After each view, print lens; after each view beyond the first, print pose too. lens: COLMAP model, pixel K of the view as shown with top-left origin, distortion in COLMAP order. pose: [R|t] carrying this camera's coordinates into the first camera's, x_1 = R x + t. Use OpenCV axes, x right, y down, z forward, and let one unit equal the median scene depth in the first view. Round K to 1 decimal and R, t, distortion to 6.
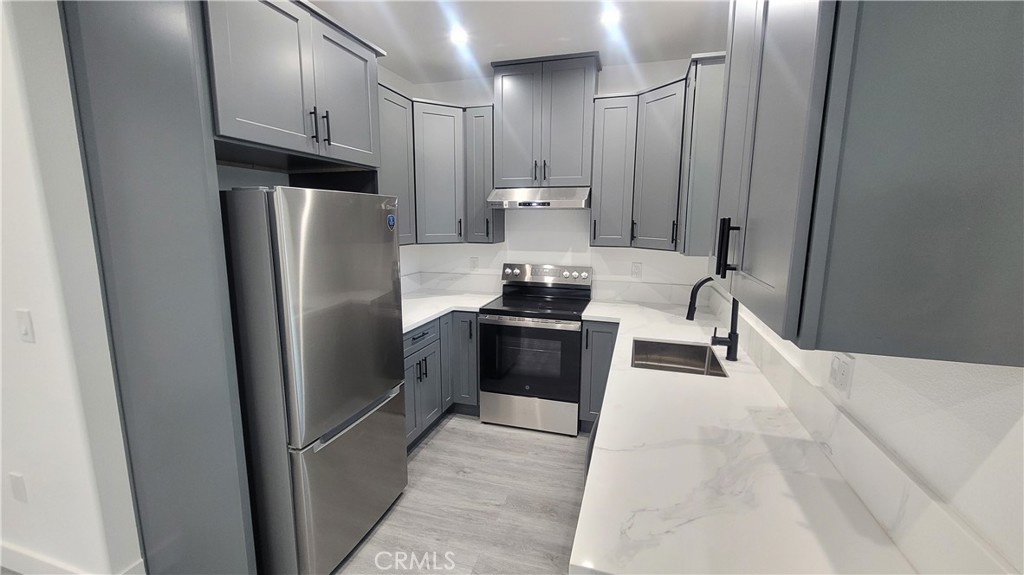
lens RADIAL K [[419.3, 0, 513.7], [0, 419.3, 281.8], [0, 0, 1]] dist [0.001656, -0.000369]
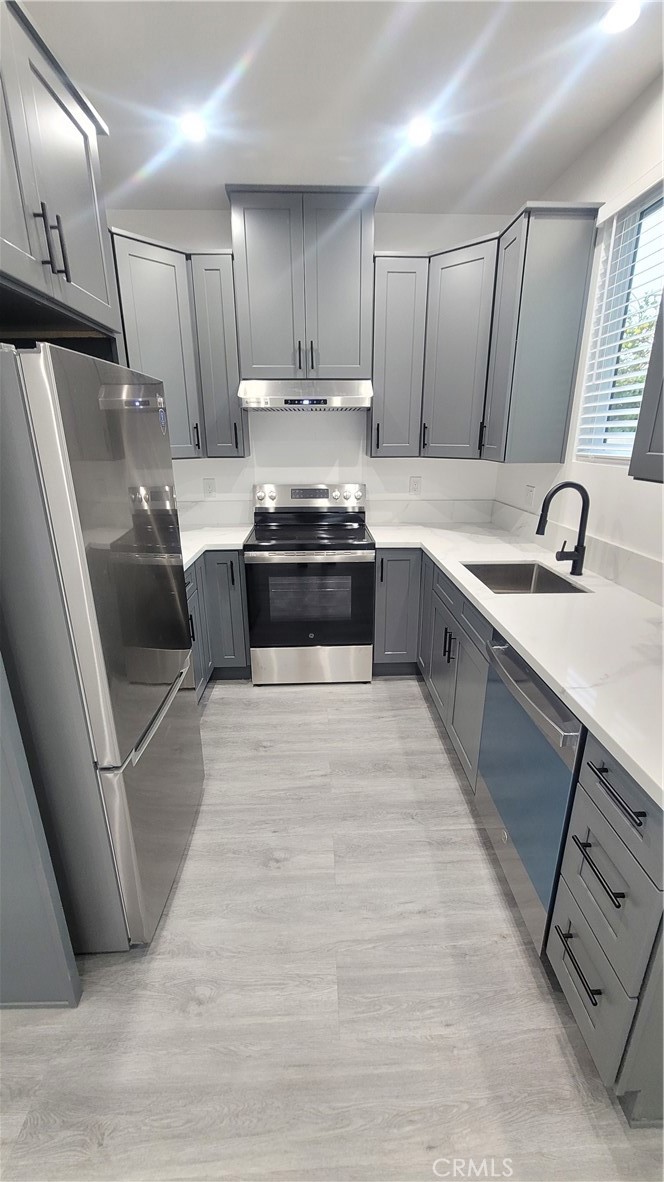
lens RADIAL K [[484.0, 0, 338.1], [0, 484.0, 590.9], [0, 0, 1]] dist [0.001656, -0.000369]
pose [[0.944885, -0.110386, 0.308234, -0.203753], [0.058034, 0.983010, 0.174138, 0.002777], [-0.322219, -0.146652, 0.935237, 0.106686]]
